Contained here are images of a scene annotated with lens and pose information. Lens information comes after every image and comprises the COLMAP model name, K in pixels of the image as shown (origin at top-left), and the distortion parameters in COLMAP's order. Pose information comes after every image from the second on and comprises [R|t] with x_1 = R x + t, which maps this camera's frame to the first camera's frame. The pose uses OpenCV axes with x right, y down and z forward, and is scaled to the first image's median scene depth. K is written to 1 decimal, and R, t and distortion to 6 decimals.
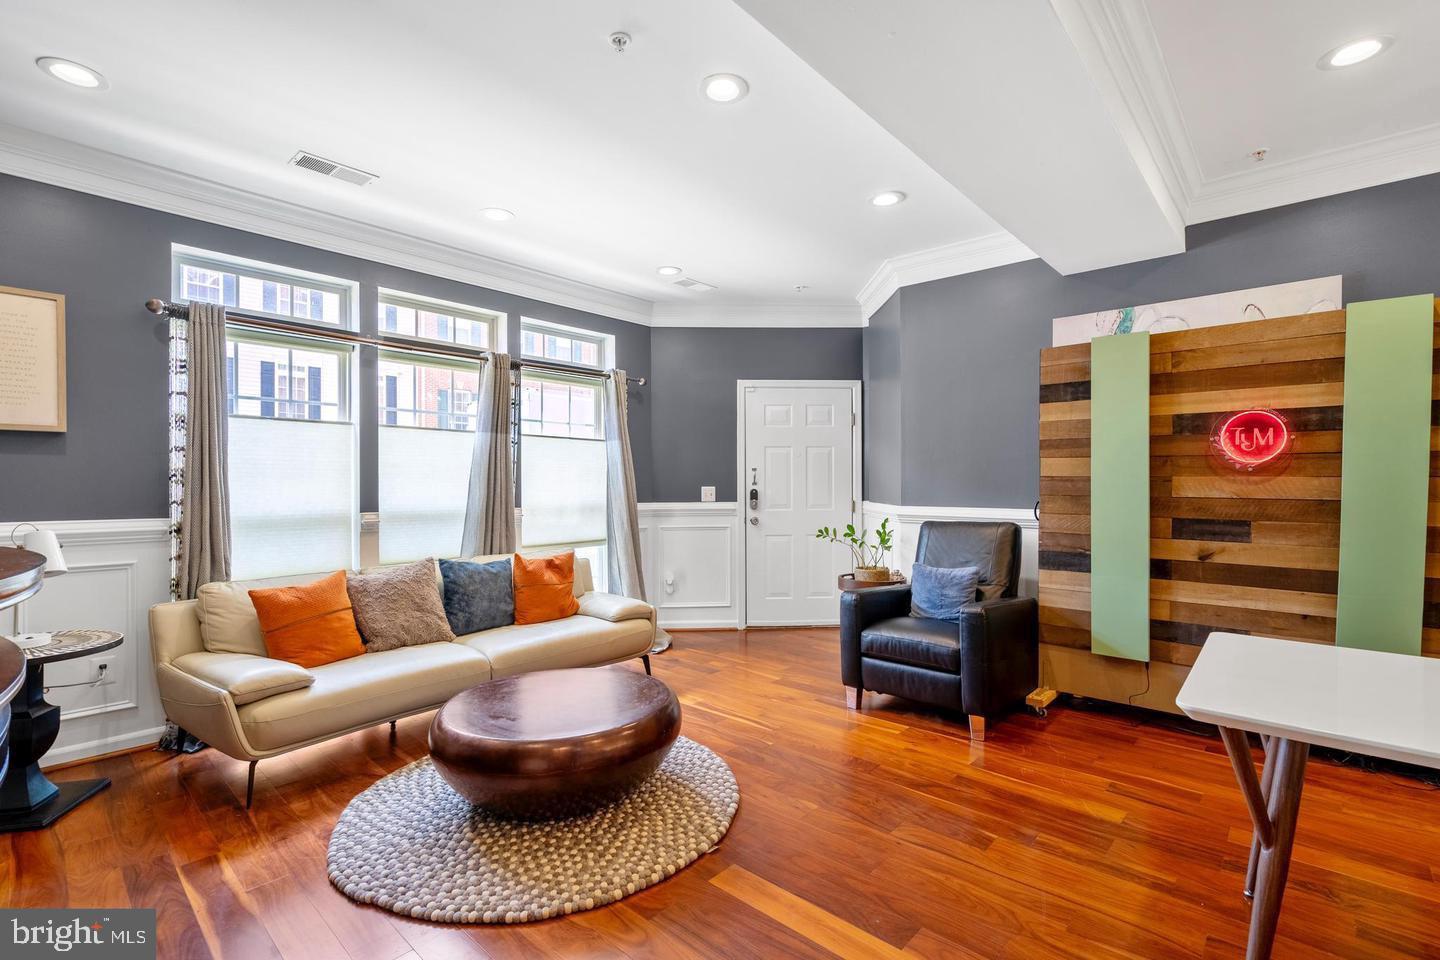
lens RADIAL K [[657.3, 0, 712.6], [0, 657.3, 487.4], [0, 0, 1]] dist [-0.000379, -0.001903]
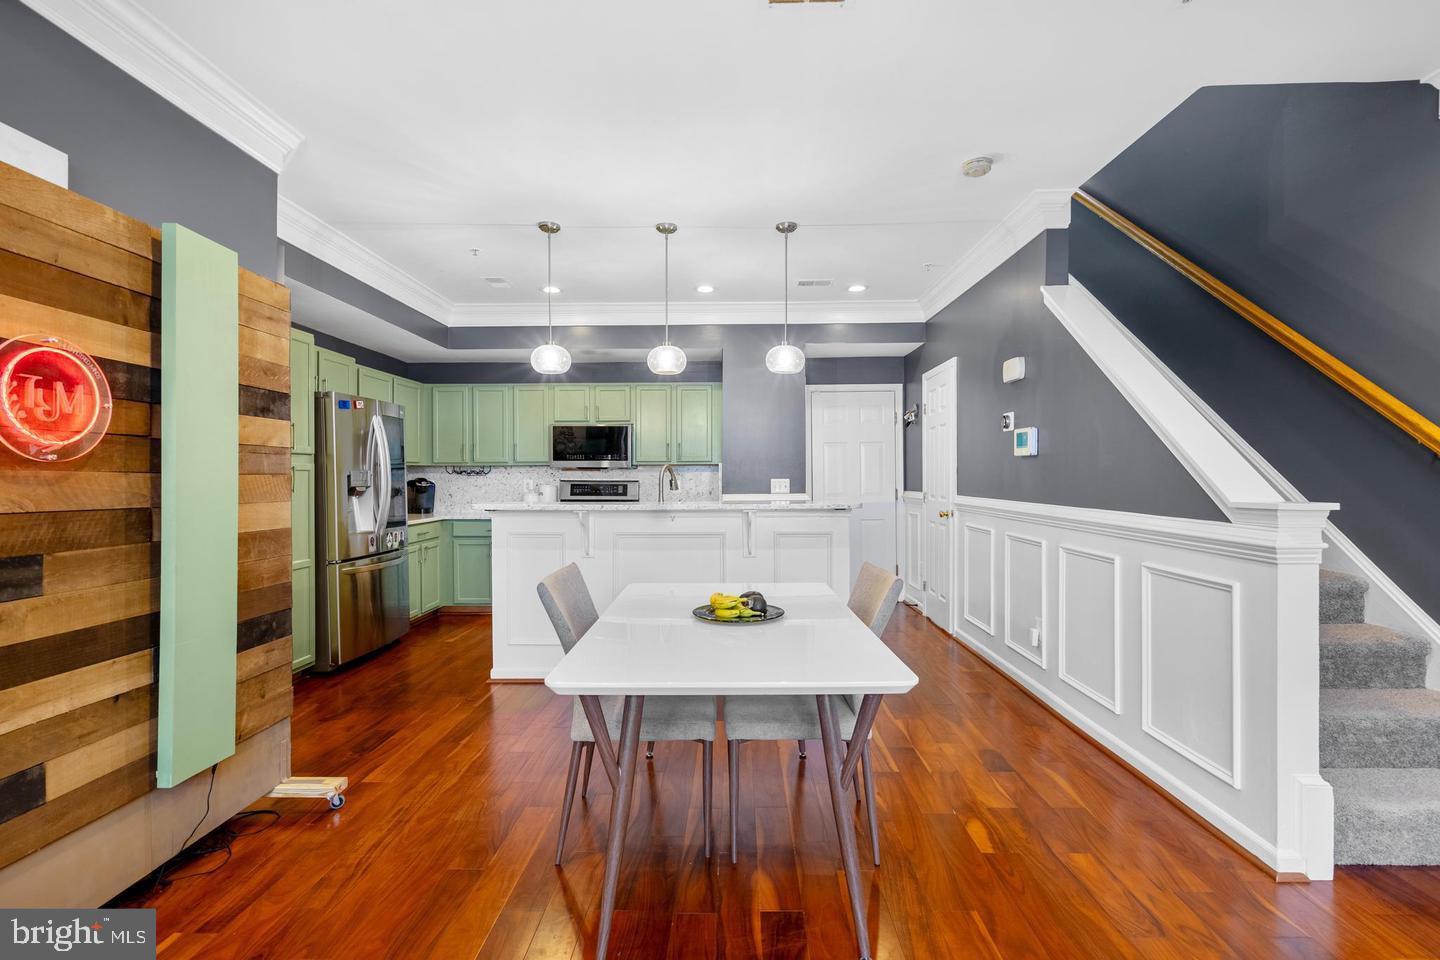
lens RADIAL K [[657.3, 0, 724.7], [0, 657.3, 484.6], [0, 0, 1]] dist [-0.000379, -0.001903]
pose [[-0.666851, -0.003788, 0.745182, 0.054920], [0.010674, 0.999836, 0.014635, -0.006535], [-0.745115, 0.017713, -0.666701, 0.882012]]
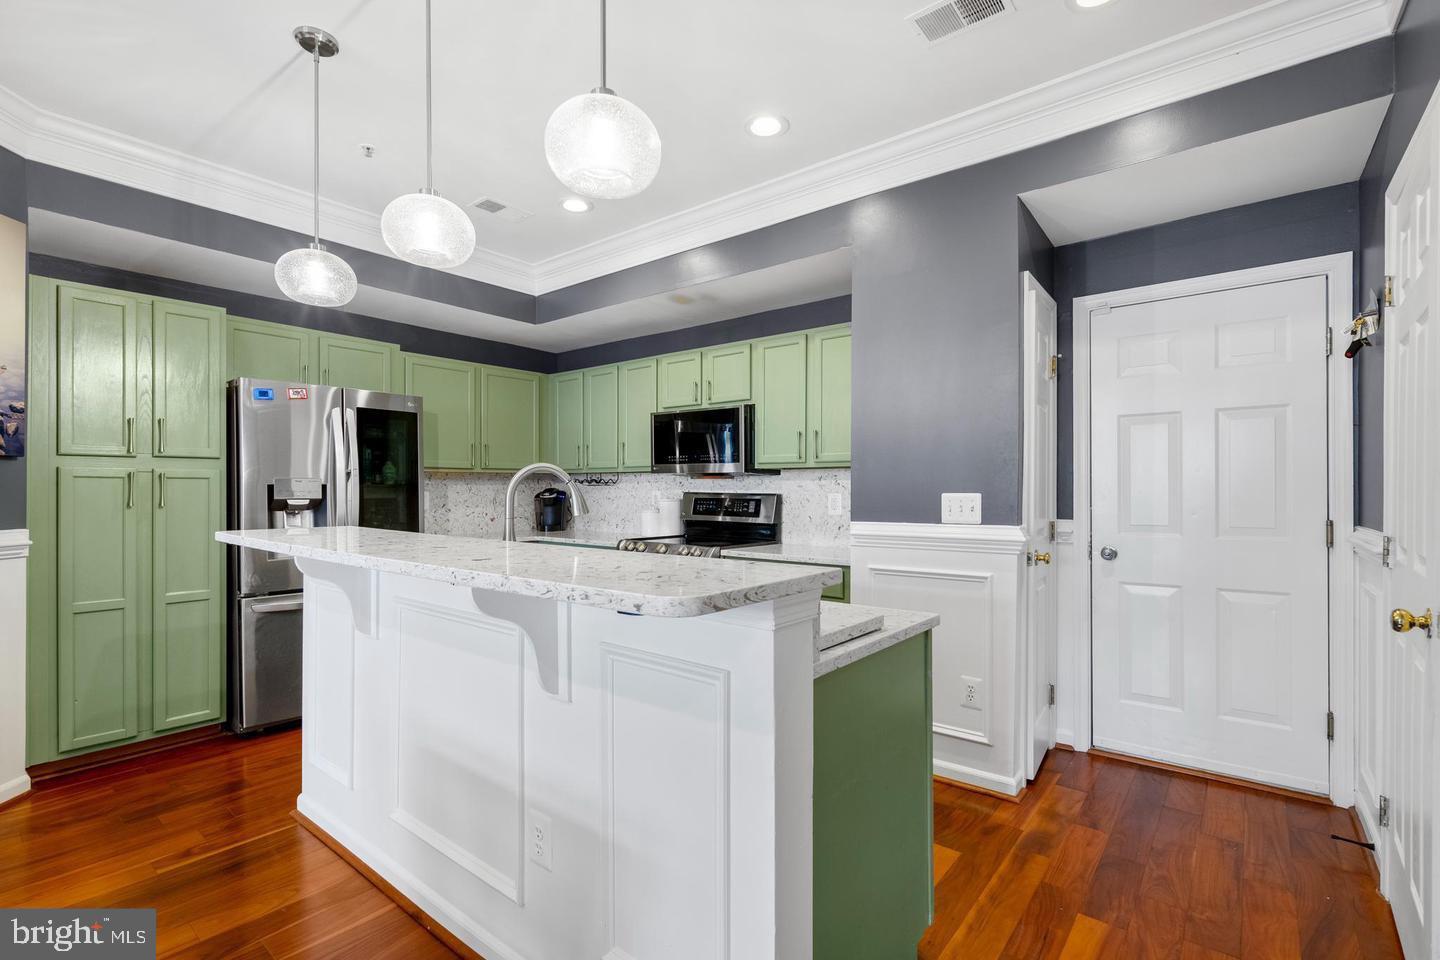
lens RADIAL K [[657.3, 0, 730.7], [0, 657.3, 493.4], [0, 0, 1]] dist [-0.000379, -0.001903]
pose [[-0.073304, -0.004962, 0.997297, 0.464663], [0.007153, 0.999959, 0.005501, -0.000695], [-0.997284, 0.007537, -0.073266, -0.067946]]
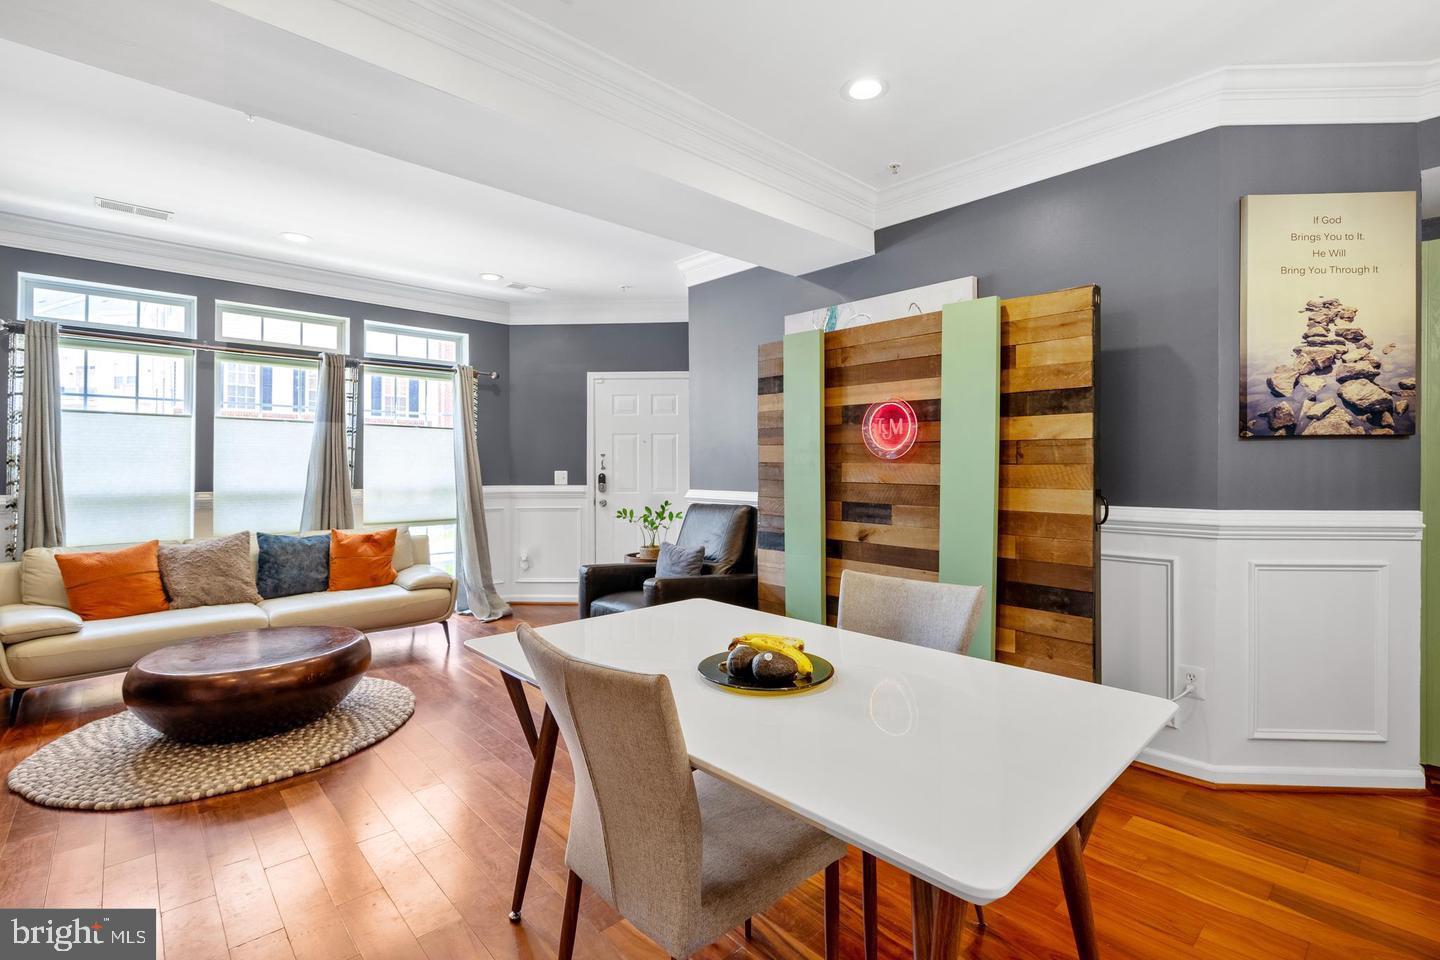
lens RADIAL K [[657.3, 0, 708.4], [0, 657.3, 464.9], [0, 0, 1]] dist [-0.000379, -0.001903]
pose [[0.995574, 0.002452, -0.093952, 0.582224], [-0.003407, 0.999944, -0.010002, -0.001982], [0.093923, 0.010278, 0.995526, -0.099810]]
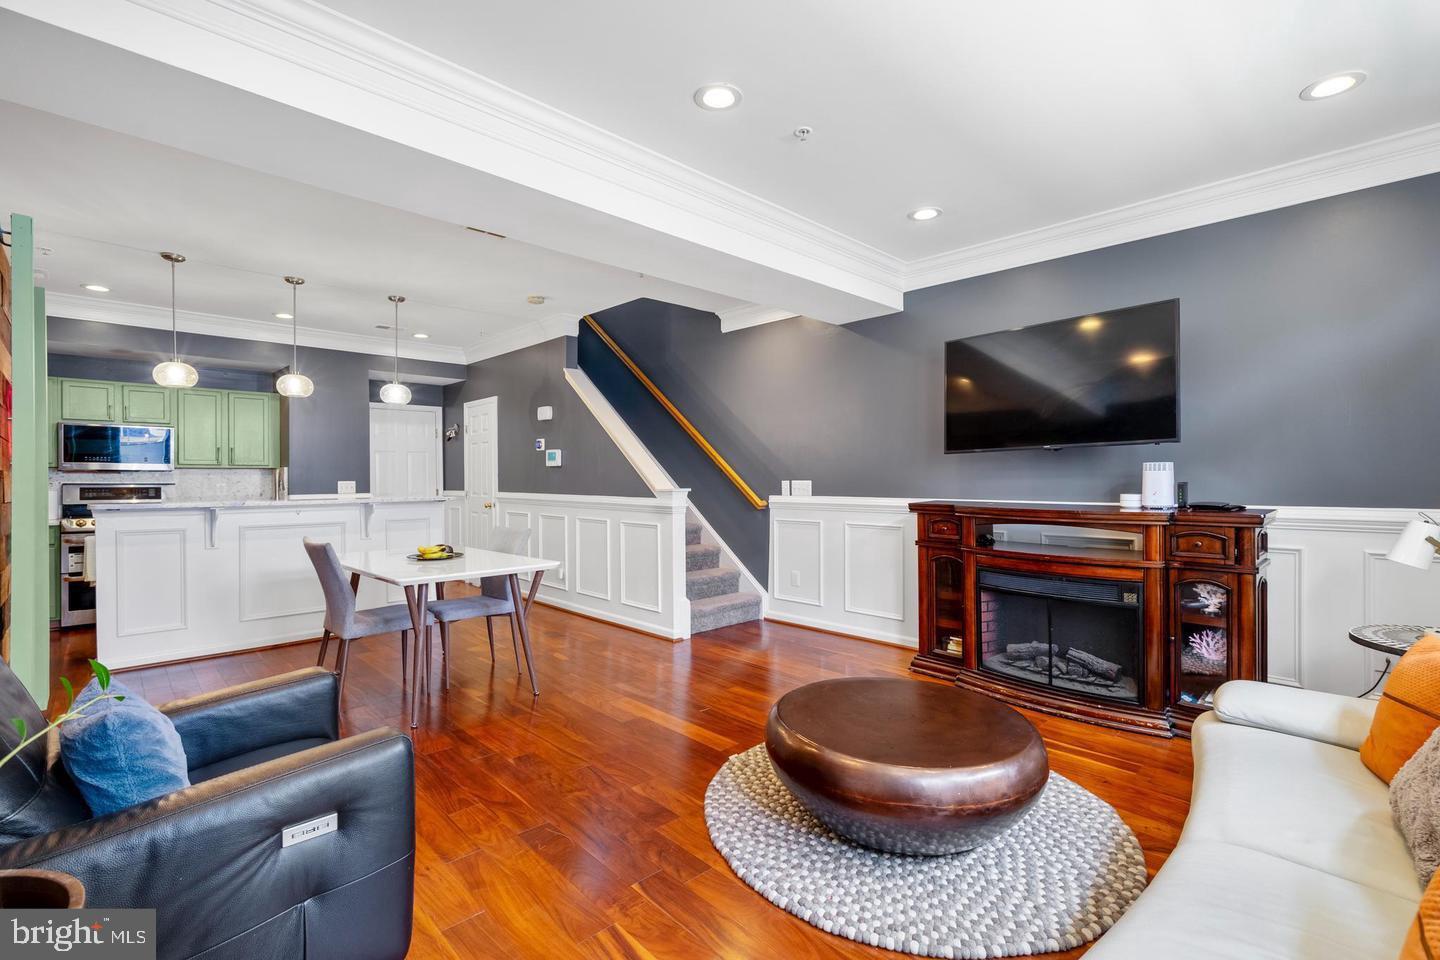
lens RADIAL K [[657.3, 0, 725.8], [0, 657.3, 479.9], [0, 0, 1]] dist [-0.000379, -0.001903]
pose [[-0.998842, 0.006937, 0.047615, -0.033471], [0.007359, 0.999935, 0.008685, -0.007942], [-0.047552, 0.009026, -0.998828, 1.635021]]
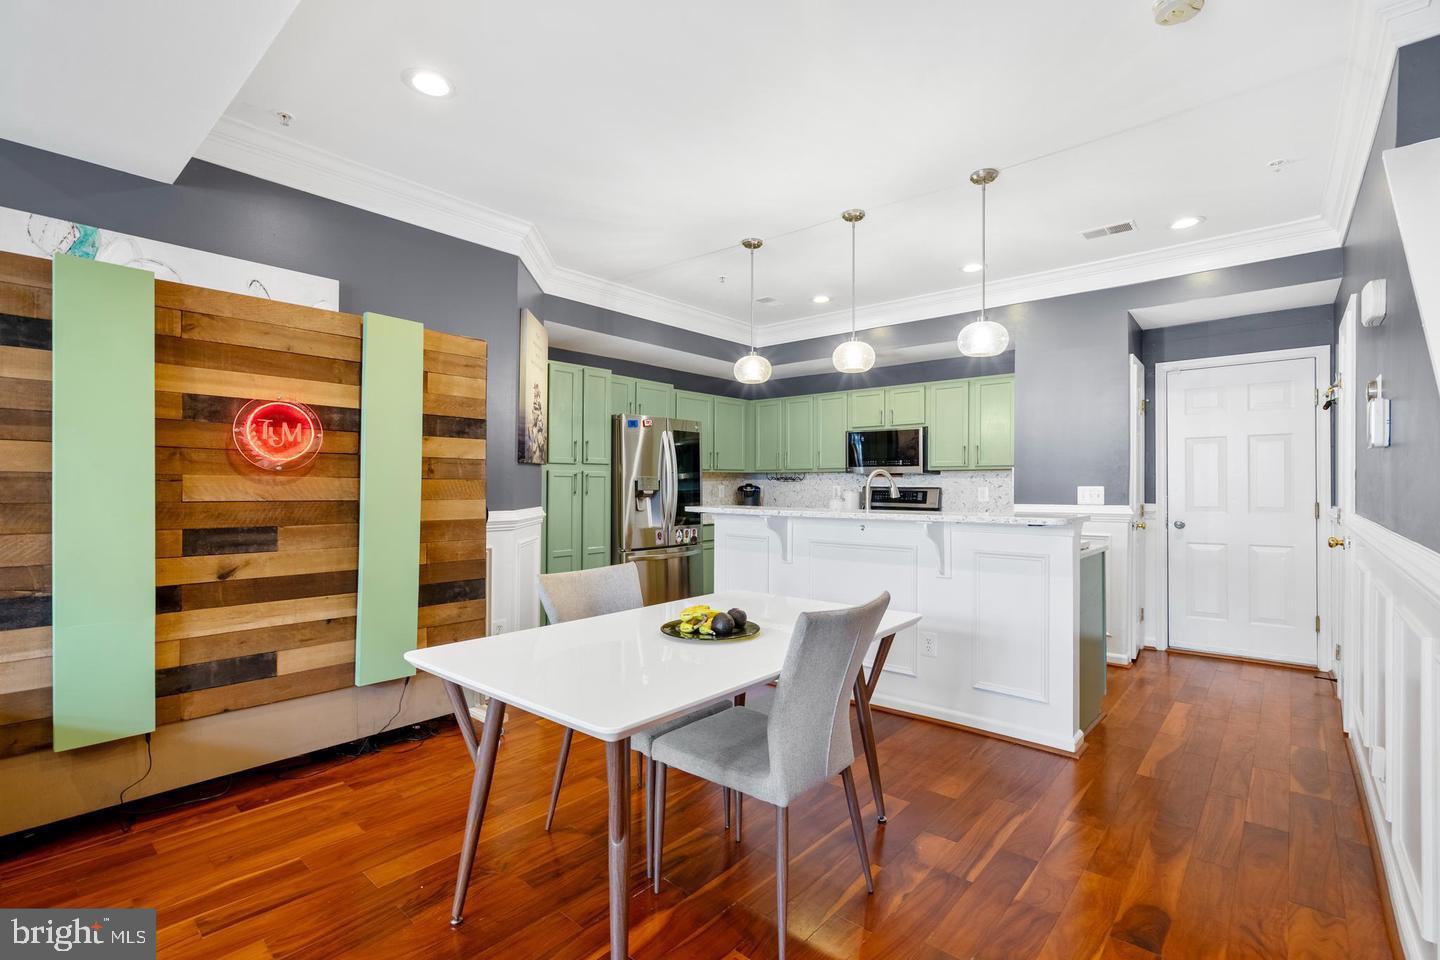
lens RADIAL K [[657.3, 0, 734.9], [0, 657.3, 485.7], [0, 0, 1]] dist [-0.000379, -0.001903]
pose [[-0.042639, 0.001085, 0.999090, -0.084792], [0.006269, 0.999980, -0.000818, 0.000770], [-0.999071, 0.006229, -0.042645, 0.394852]]
